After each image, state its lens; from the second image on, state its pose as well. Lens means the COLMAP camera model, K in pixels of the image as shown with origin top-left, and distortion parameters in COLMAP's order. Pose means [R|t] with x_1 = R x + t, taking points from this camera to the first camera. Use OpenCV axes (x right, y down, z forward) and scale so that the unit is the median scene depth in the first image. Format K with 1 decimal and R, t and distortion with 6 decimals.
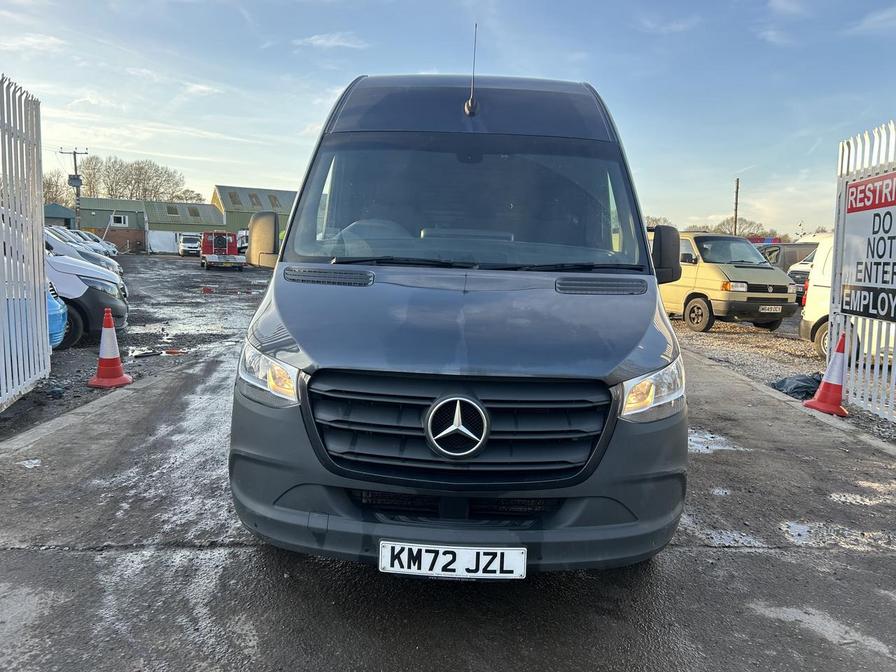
lens RADIAL K [[682.2, 0, 448.0], [0, 682.2, 336.0], [0, 0, 1]] dist [0.085190, -0.100442]
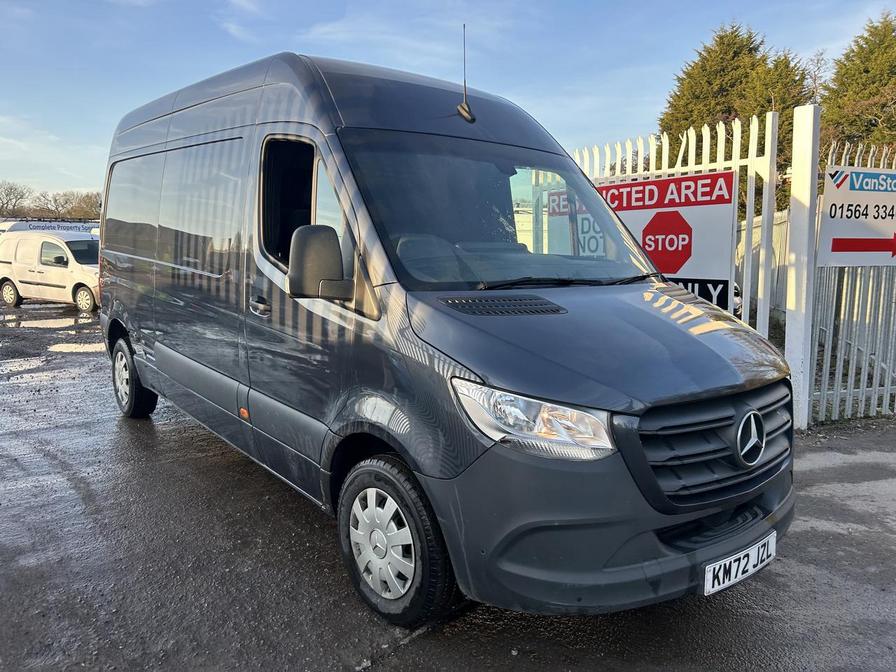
lens RADIAL K [[682.2, 0, 448.0], [0, 682.2, 336.0], [0, 0, 1]] dist [0.085190, -0.100442]
pose [[0.750299, -0.110494, 0.651799, -0.996094], [0.096263, 0.993686, 0.057641, -0.129374], [-0.654052, 0.019496, 0.756198, 0.473712]]
